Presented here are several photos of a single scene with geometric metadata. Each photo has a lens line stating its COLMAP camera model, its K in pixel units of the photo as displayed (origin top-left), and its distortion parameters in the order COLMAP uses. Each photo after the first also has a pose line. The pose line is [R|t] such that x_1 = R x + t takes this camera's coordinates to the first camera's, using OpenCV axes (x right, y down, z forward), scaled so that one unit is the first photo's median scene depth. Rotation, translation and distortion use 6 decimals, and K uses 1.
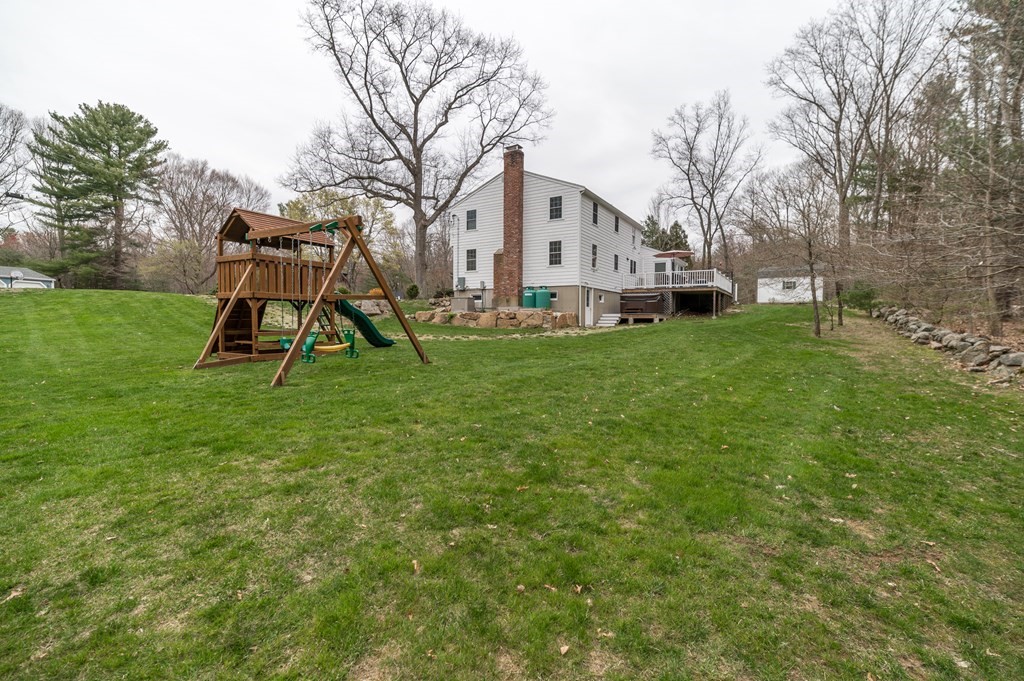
lens RADIAL K [[443.2, 0, 513.1], [0, 443.2, 337.0], [0, 0, 1]] dist [-0.001615, 0.000116]
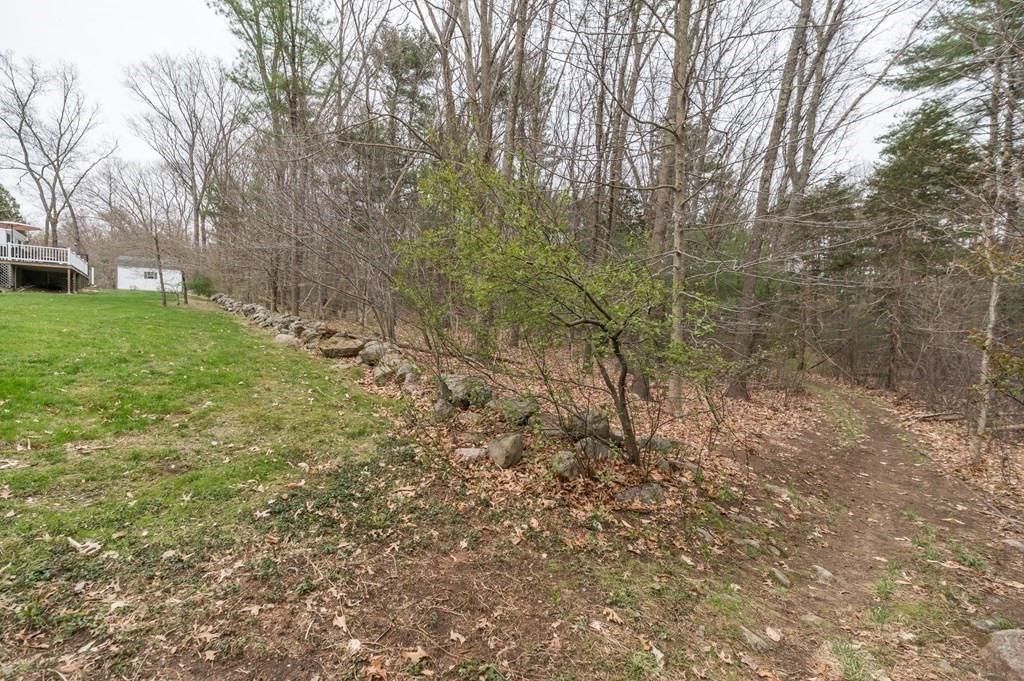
lens RADIAL K [[443.2, 0, 512.6], [0, 443.2, 335.4], [0, 0, 1]] dist [-0.001615, 0.000116]
pose [[0.335684, -0.013552, 0.941877, -0.099766], [0.019211, 0.999787, 0.007538, 0.035426], [-0.941779, 0.015564, 0.335873, -0.187192]]
